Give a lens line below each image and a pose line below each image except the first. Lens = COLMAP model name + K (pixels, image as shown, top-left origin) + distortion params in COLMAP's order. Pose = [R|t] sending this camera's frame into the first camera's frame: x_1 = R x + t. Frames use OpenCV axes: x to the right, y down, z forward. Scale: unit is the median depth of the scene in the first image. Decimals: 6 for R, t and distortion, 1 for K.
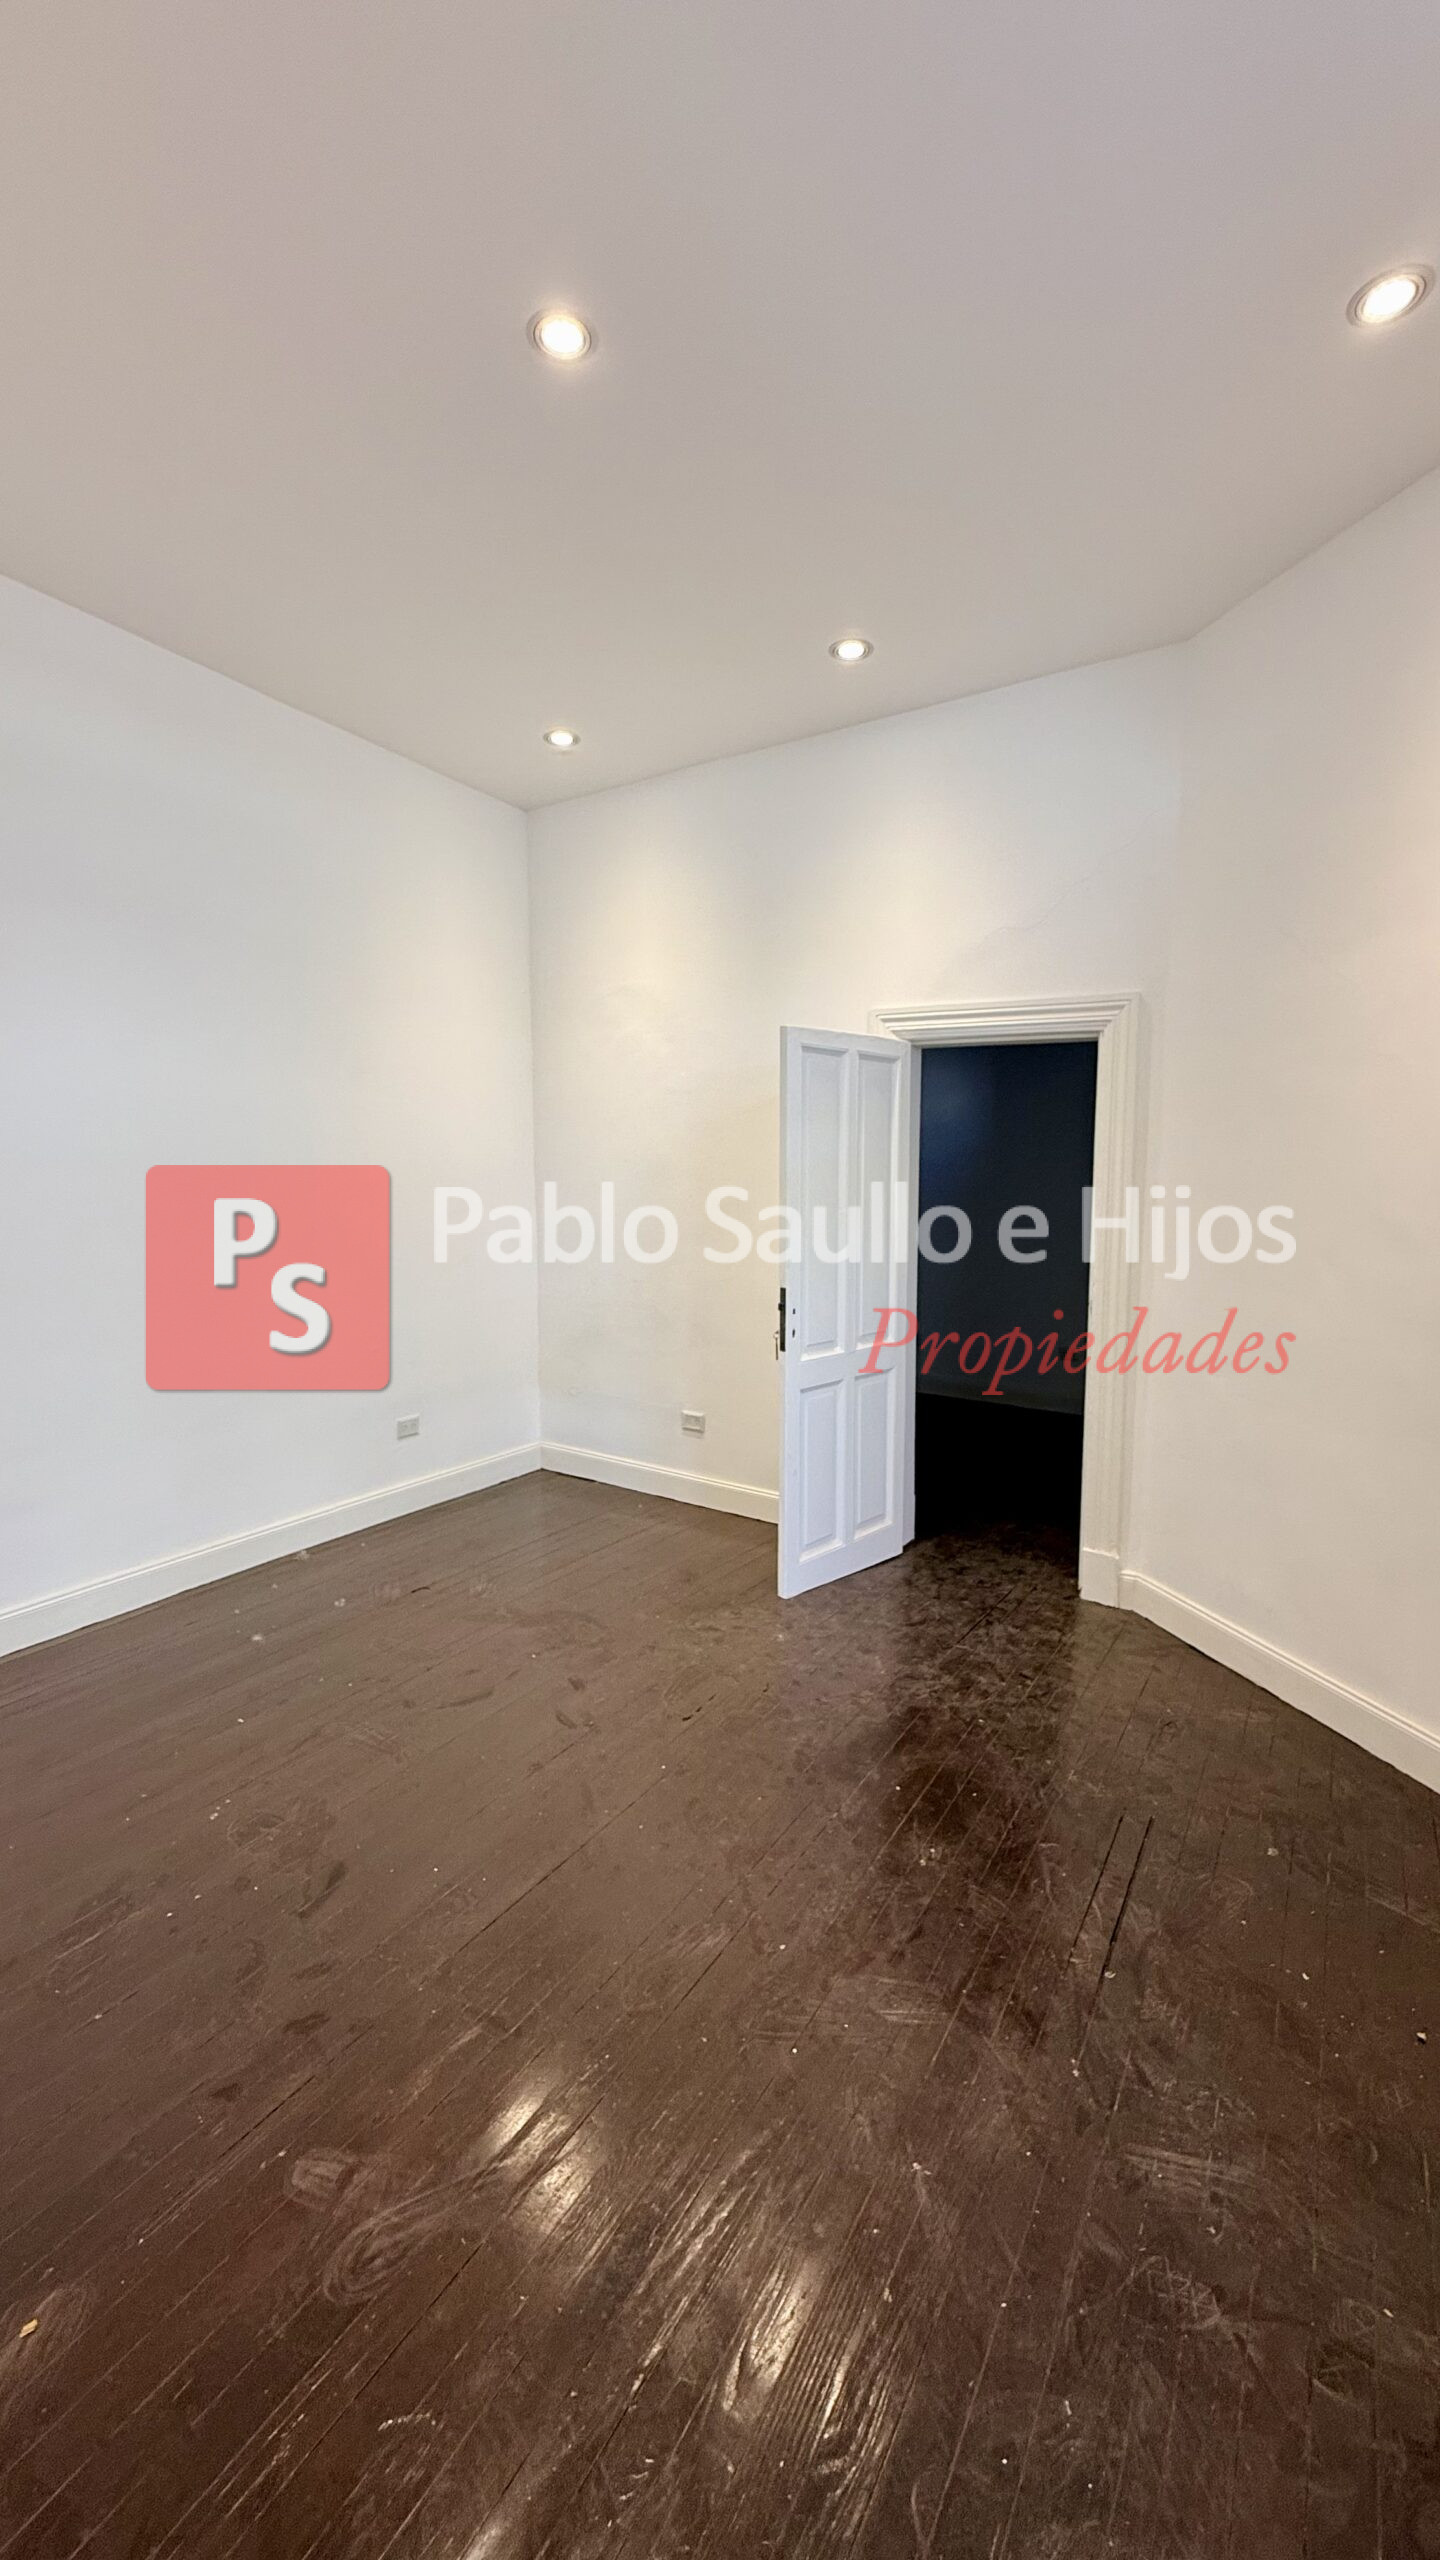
lens RADIAL K [[1024.0, 0, 724.7], [0, 1024.0, 1267.6], [0, 0, 1]] dist [0.000686, 0.000281]
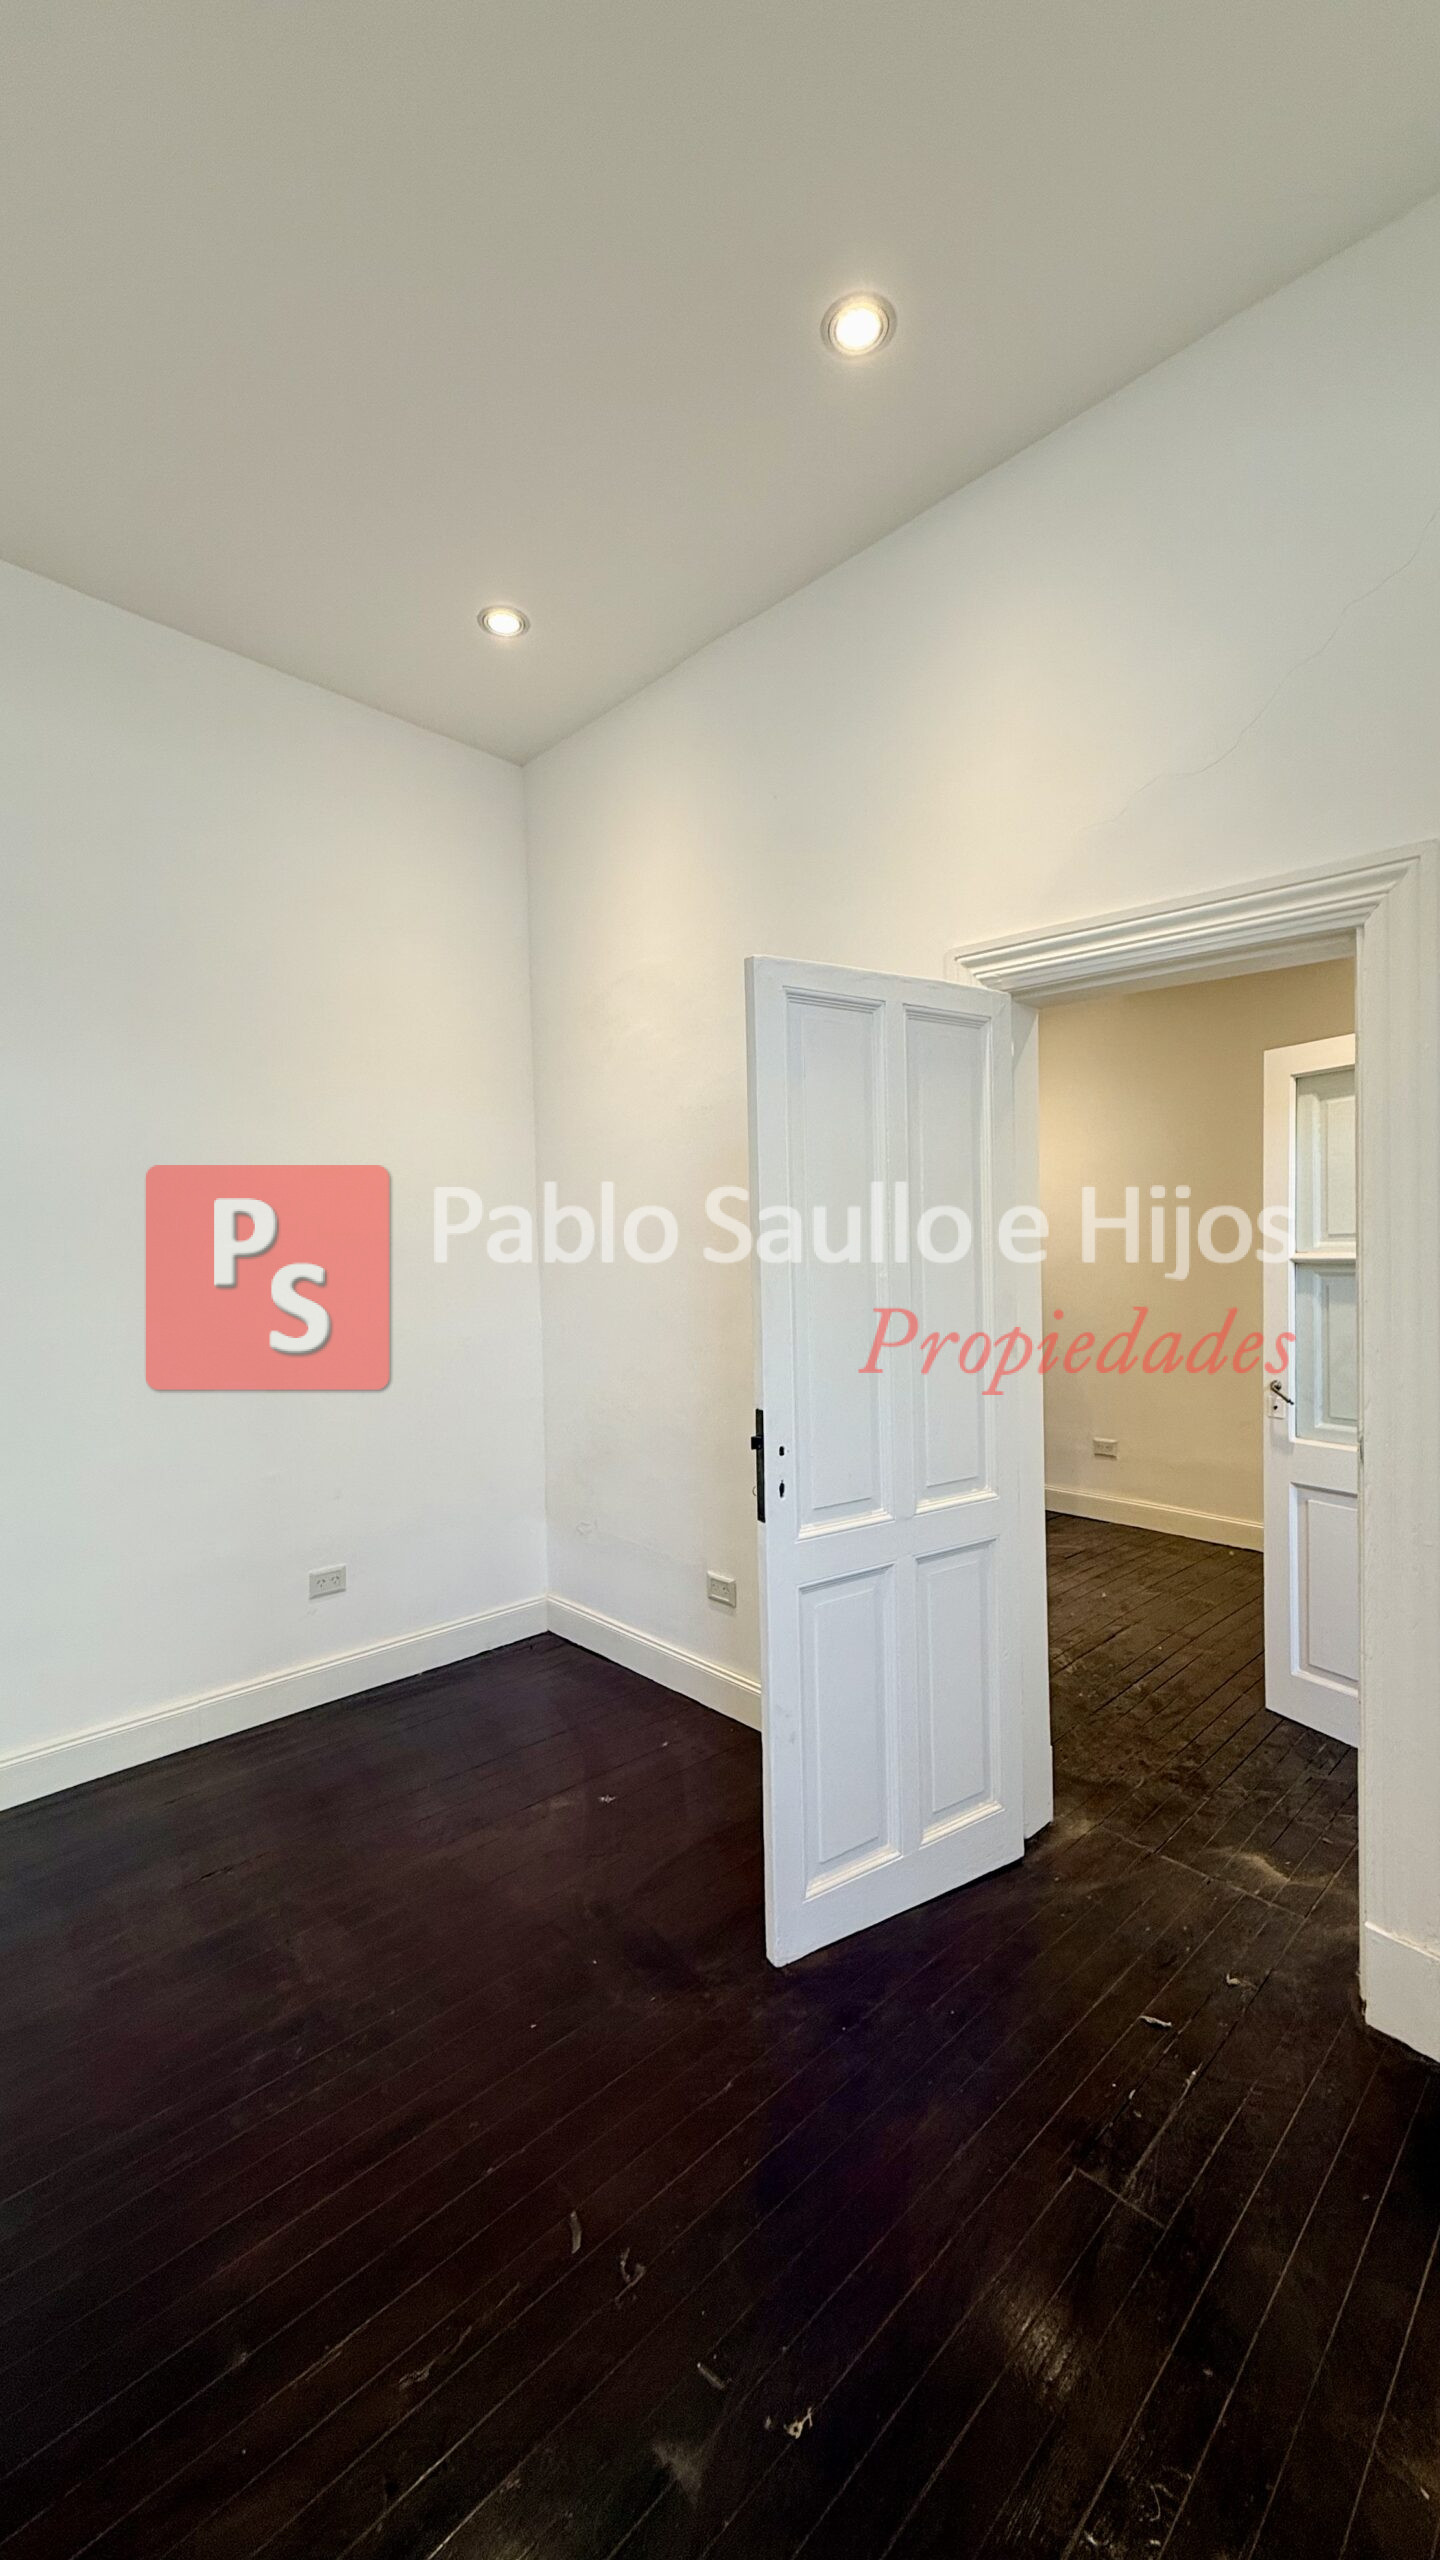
lens RADIAL K [[1017.7, 0, 720.3], [0, 1017.7, 1272.6], [0, 0, 1]] dist [-0.002411, 0.000417]
pose [[0.973066, -0.018768, -0.229762, 0.149351], [0.003859, 0.997867, -0.065167, -0.017617], [0.230495, 0.062525, 0.971063, 0.389724]]
